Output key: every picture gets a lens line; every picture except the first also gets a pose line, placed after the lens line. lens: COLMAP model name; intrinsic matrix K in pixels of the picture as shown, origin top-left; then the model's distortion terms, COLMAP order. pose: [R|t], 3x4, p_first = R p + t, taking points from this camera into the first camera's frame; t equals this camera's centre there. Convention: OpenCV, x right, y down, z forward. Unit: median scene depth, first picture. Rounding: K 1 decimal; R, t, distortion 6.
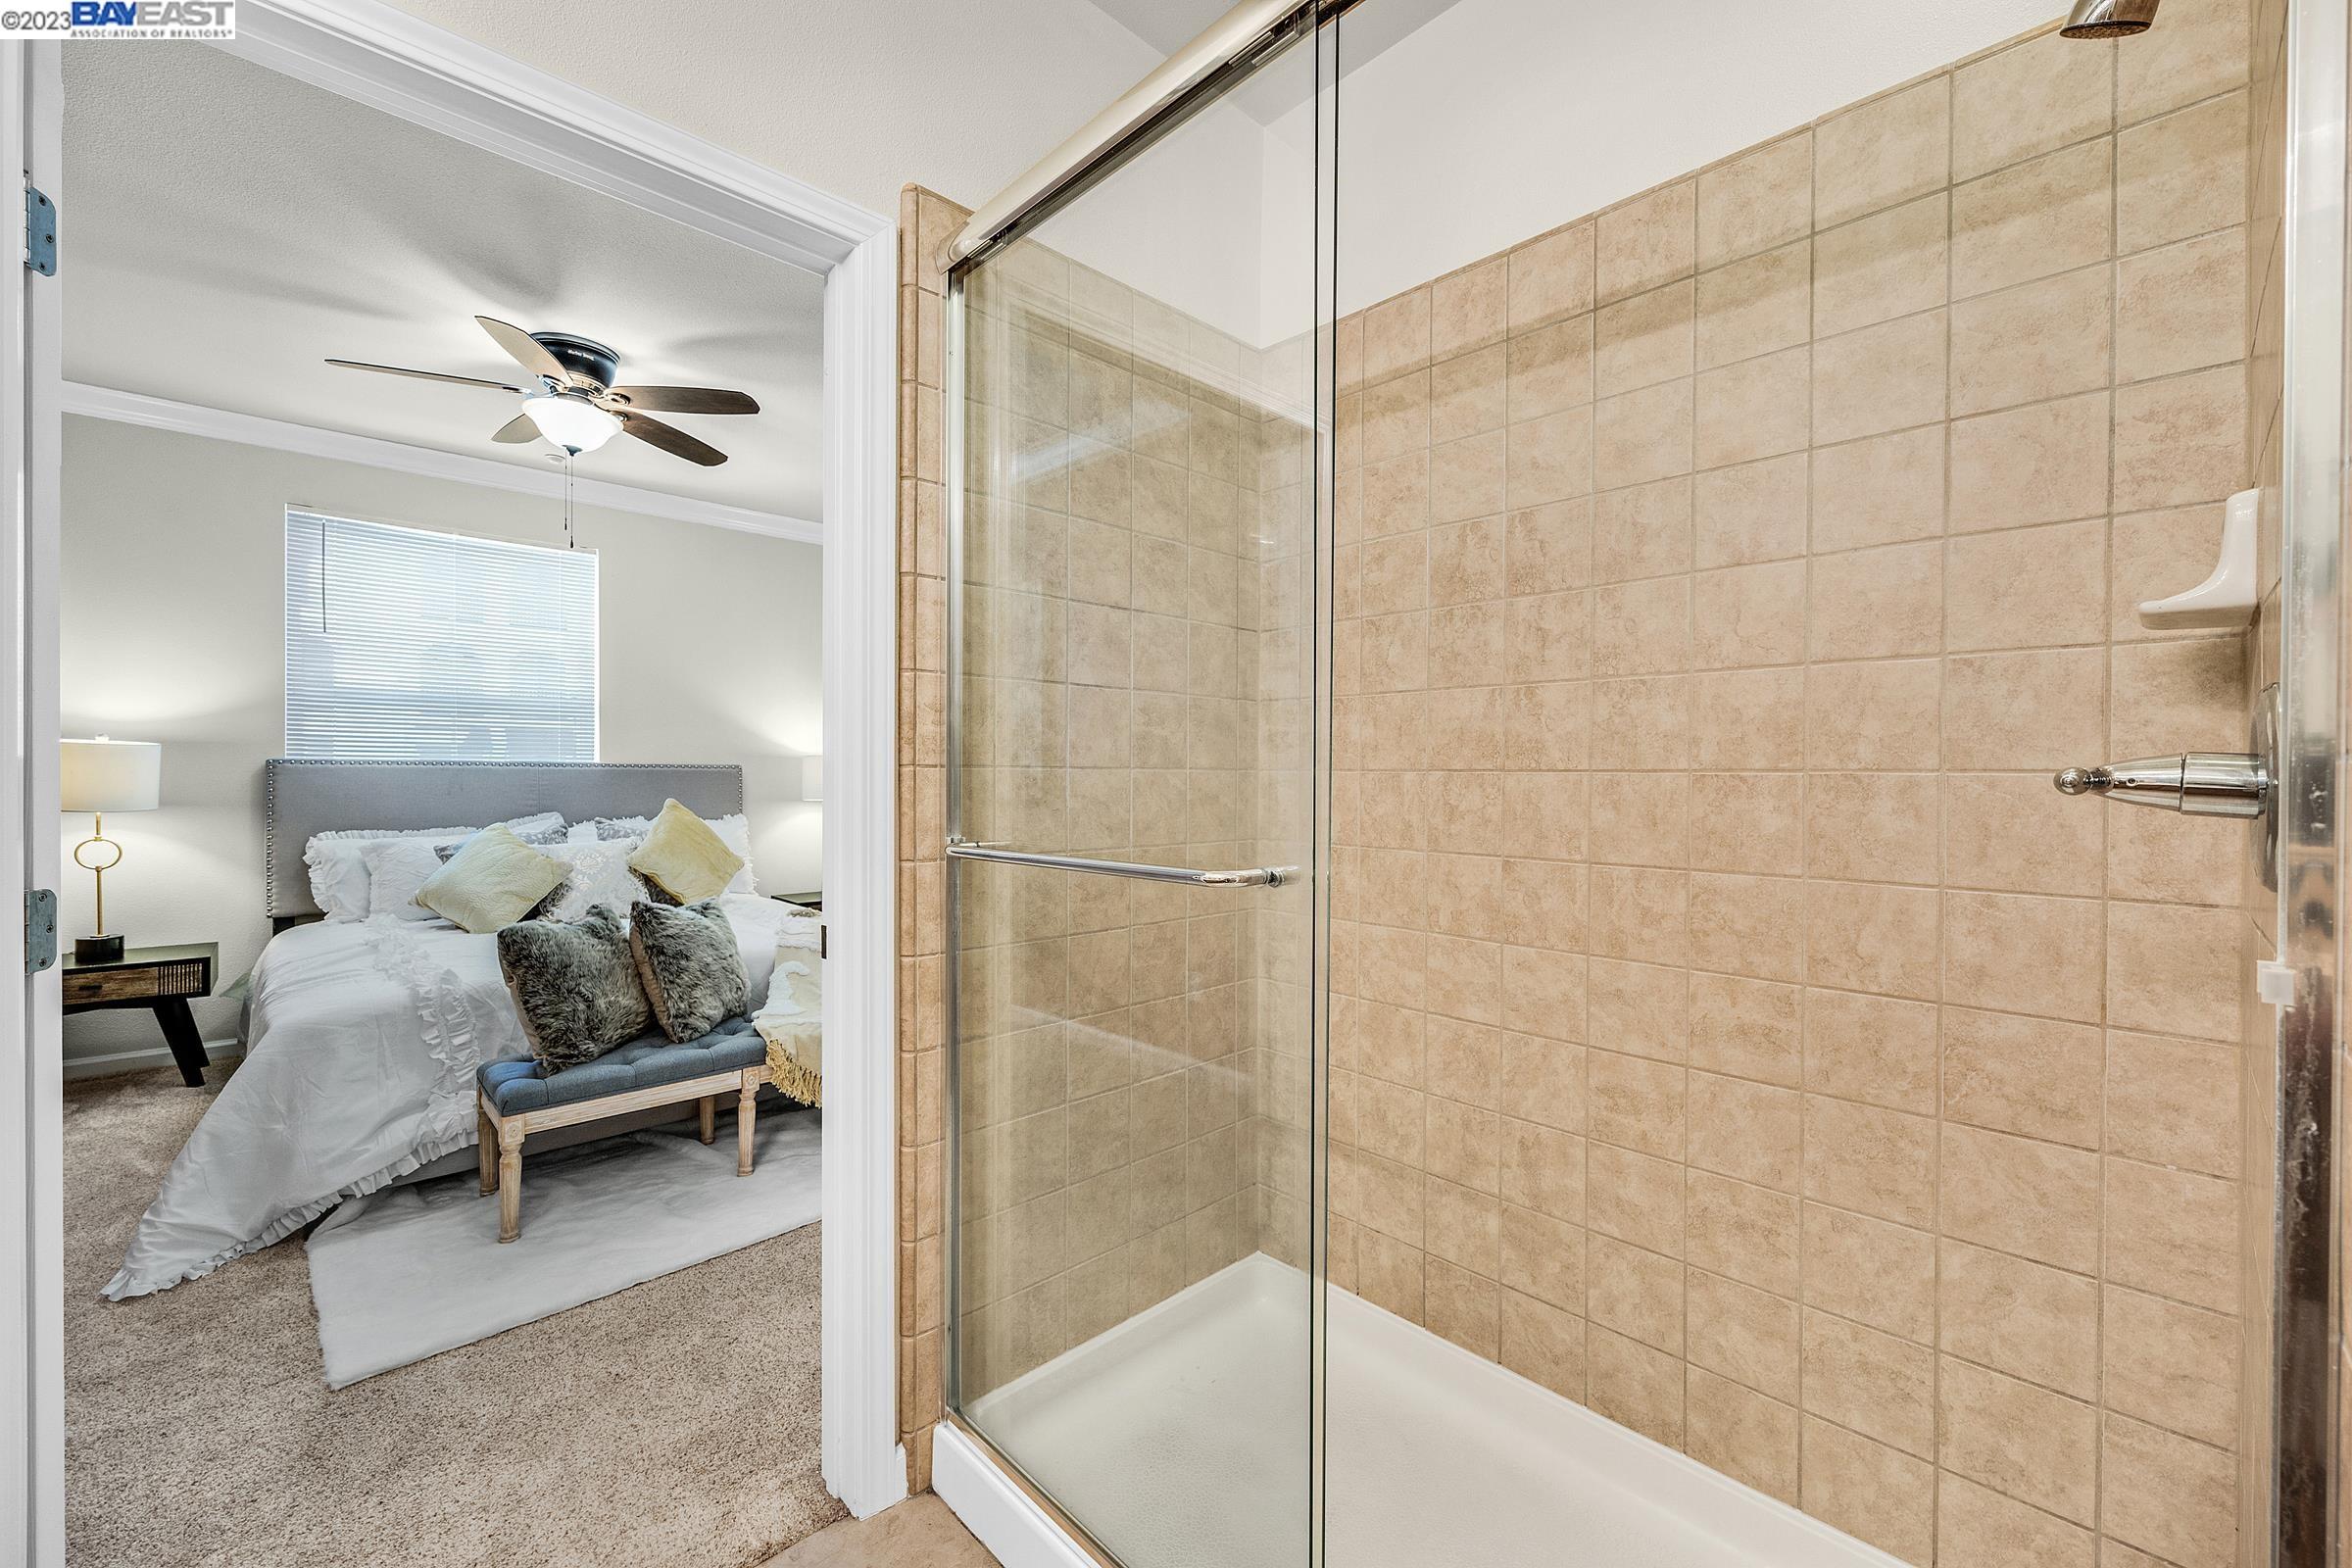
lens RADIAL K [[945.0, 0, 1168.0], [0, 945.0, 786.5], [0, 0, 1]] dist [-0.002634, 0.000106]
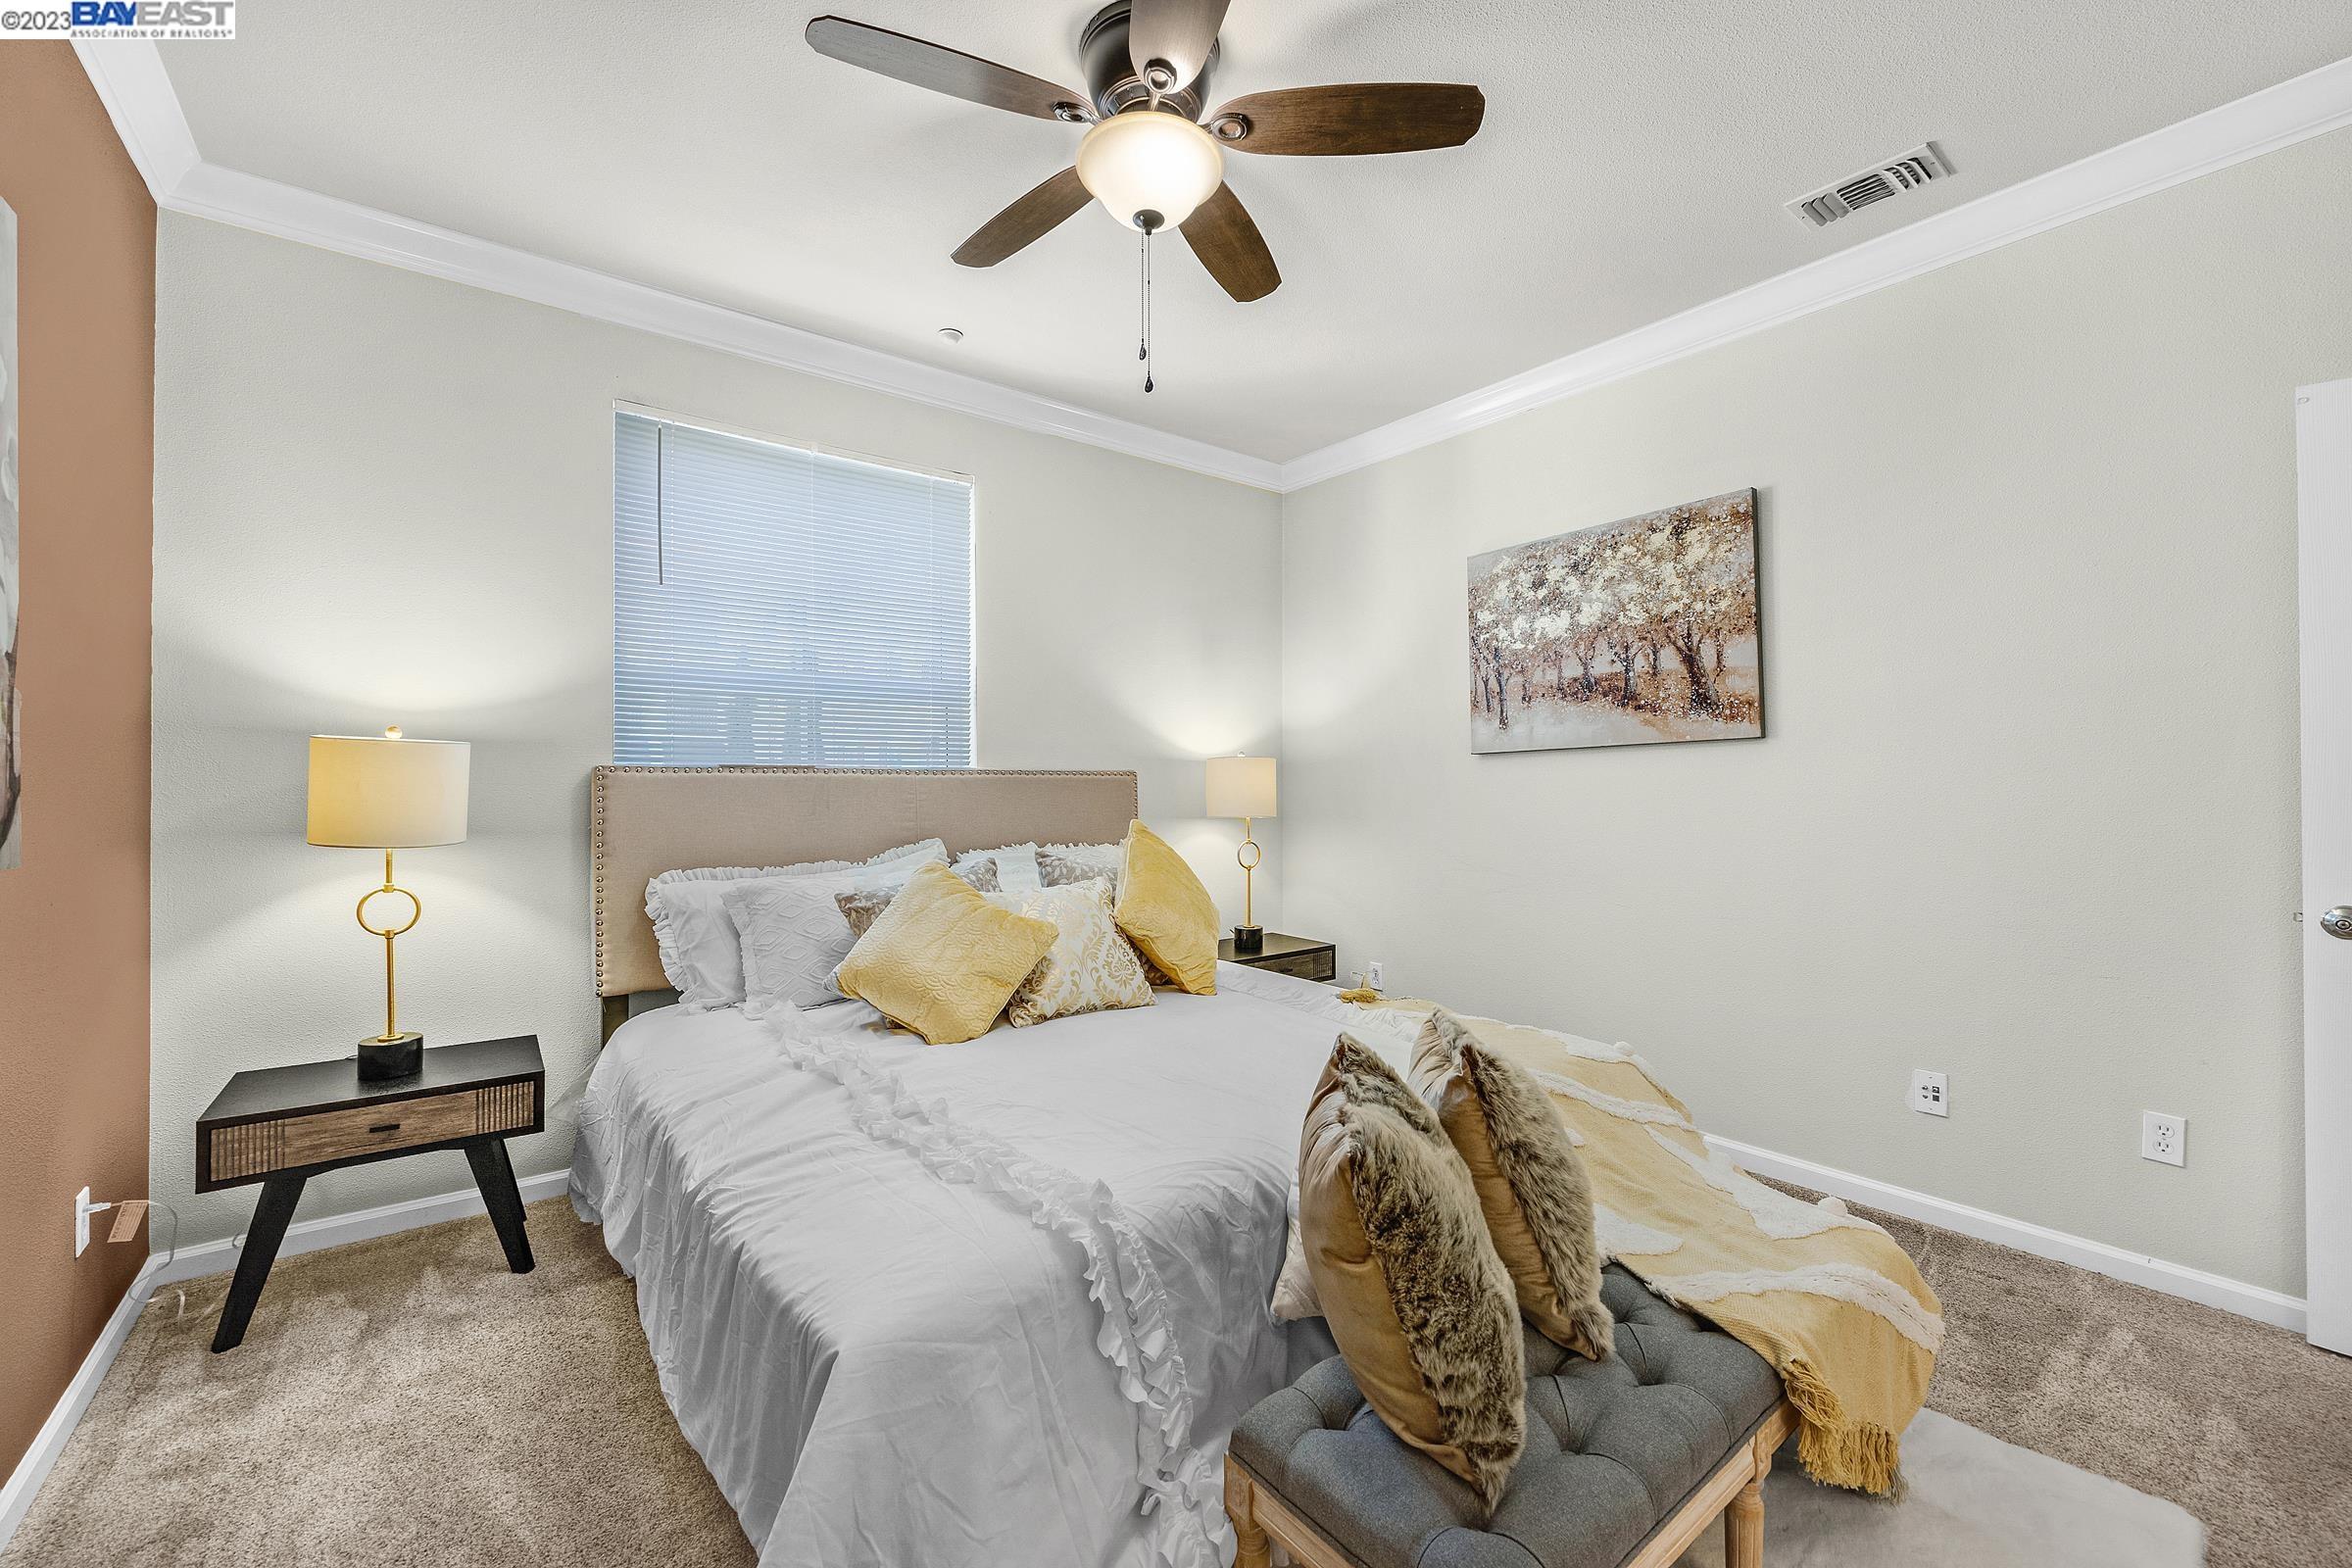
lens RADIAL K [[945.0, 0, 1181.8], [0, 945.0, 770.0], [0, 0, 1]] dist [-0.002634, 0.000106]
pose [[0.995692, -0.007797, -0.092391, -0.471326], [0.005573, 0.999689, -0.024306, -0.007201], [0.092551, 0.023686, 0.995426, 0.354041]]
